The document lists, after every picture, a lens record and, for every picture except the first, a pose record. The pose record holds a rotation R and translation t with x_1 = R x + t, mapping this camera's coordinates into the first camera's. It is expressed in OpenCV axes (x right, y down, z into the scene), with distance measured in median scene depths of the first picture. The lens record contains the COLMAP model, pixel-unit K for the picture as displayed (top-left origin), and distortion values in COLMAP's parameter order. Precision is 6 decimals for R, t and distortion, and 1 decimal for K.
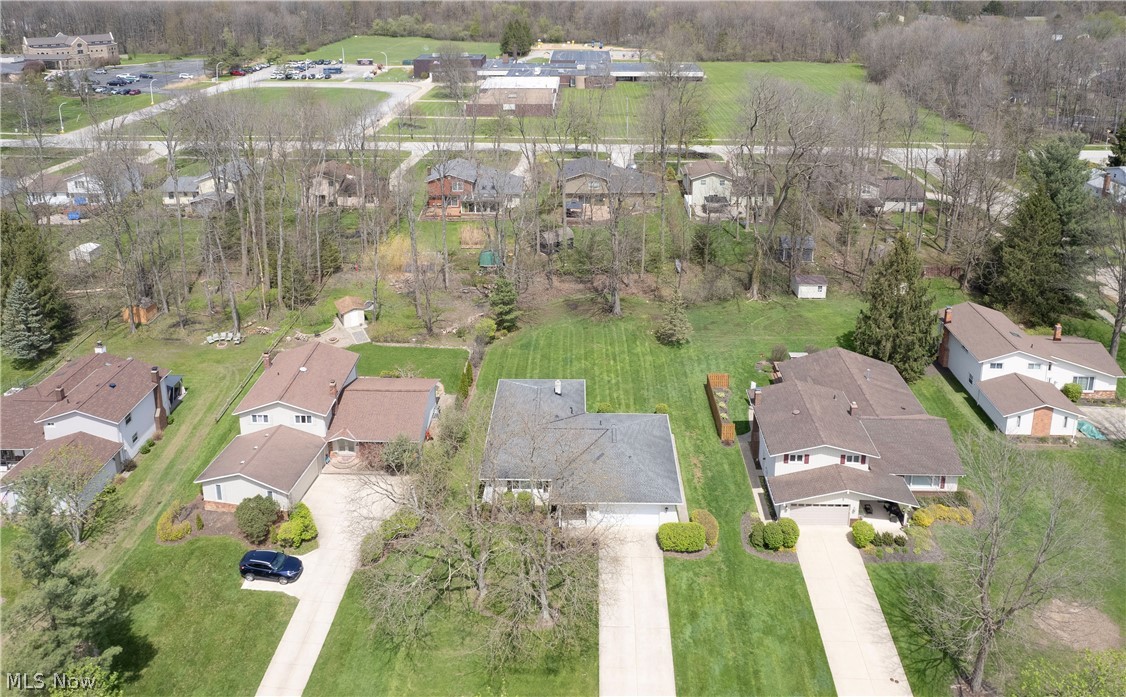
lens RADIAL K [[682.6, 0, 564.3], [0, 682.6, 391.3], [0, 0, 1]] dist [0.001194, 0.000113]
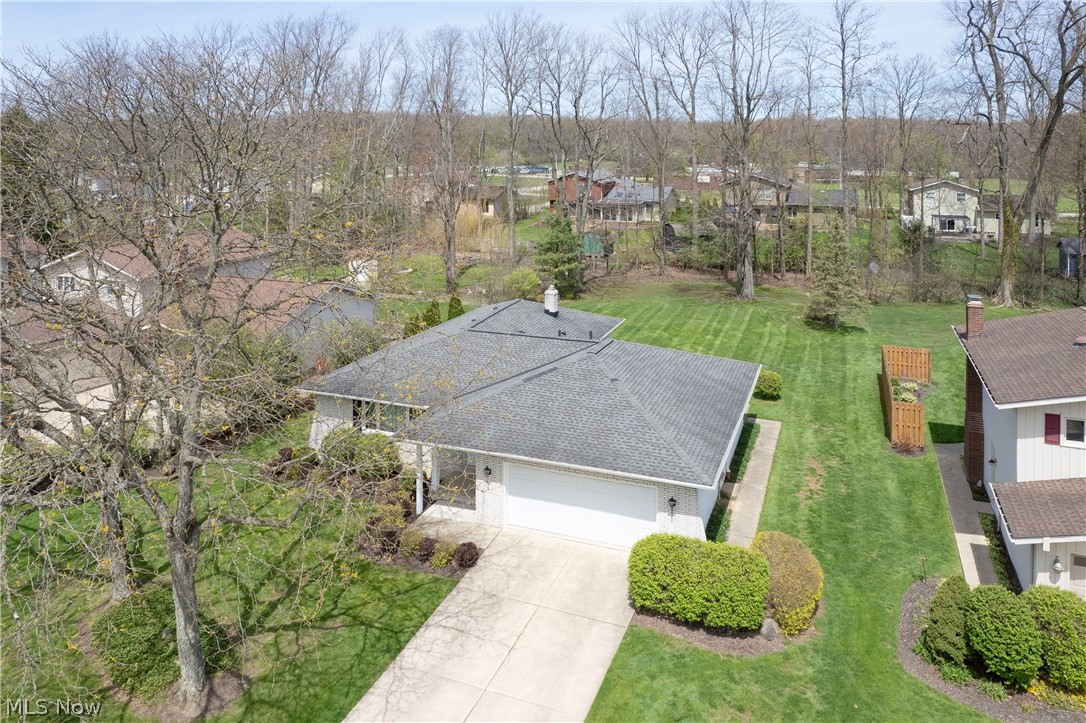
lens RADIAL K [[694.4, 0, 543.0], [0, 694.4, 361.5], [0, 0, 1]] dist [-0.022886, 0.003350]
pose [[0.932813, 0.074203, -0.352639, 0.211006], [-0.164565, 0.958289, -0.233669, 0.198256], [0.320591, 0.276002, 0.906115, 0.619208]]
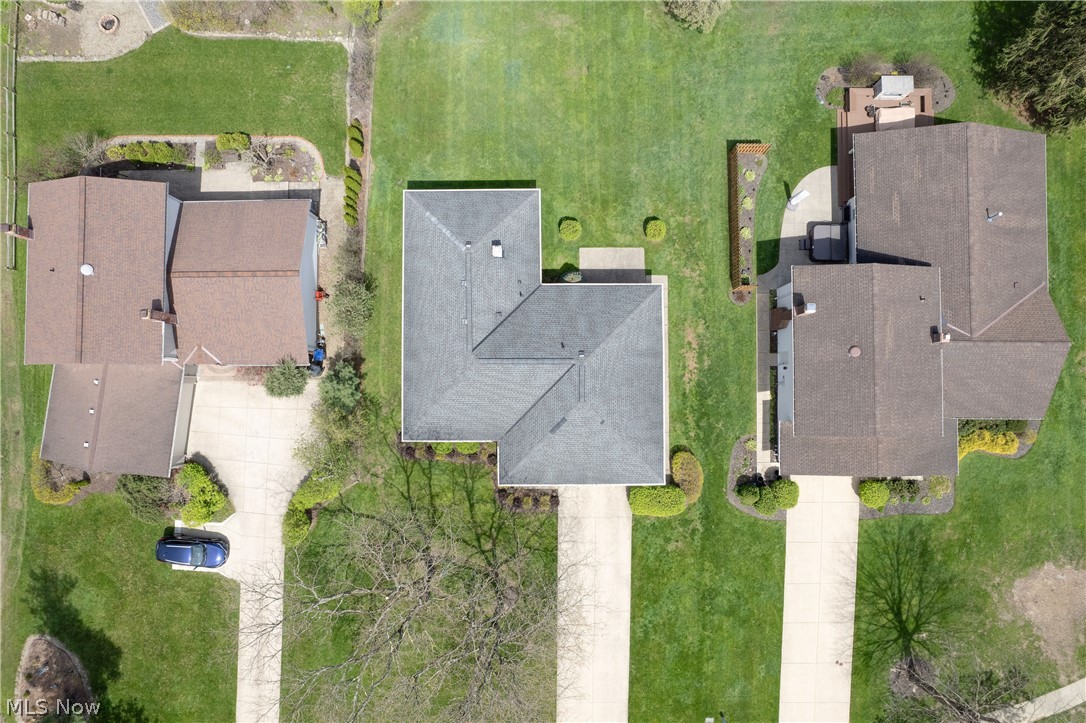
lens RADIAL K [[593.2, 0, 539.6], [0, 593.2, 377.3], [0, 0, 1]] dist [-0.018295, 0.001067]
pose [[0.999579, -0.028577, -0.005068, 0.034781], [0.020498, 0.571546, 0.820314, -0.469634], [-0.020545, -0.820072, 0.571891, 0.700130]]
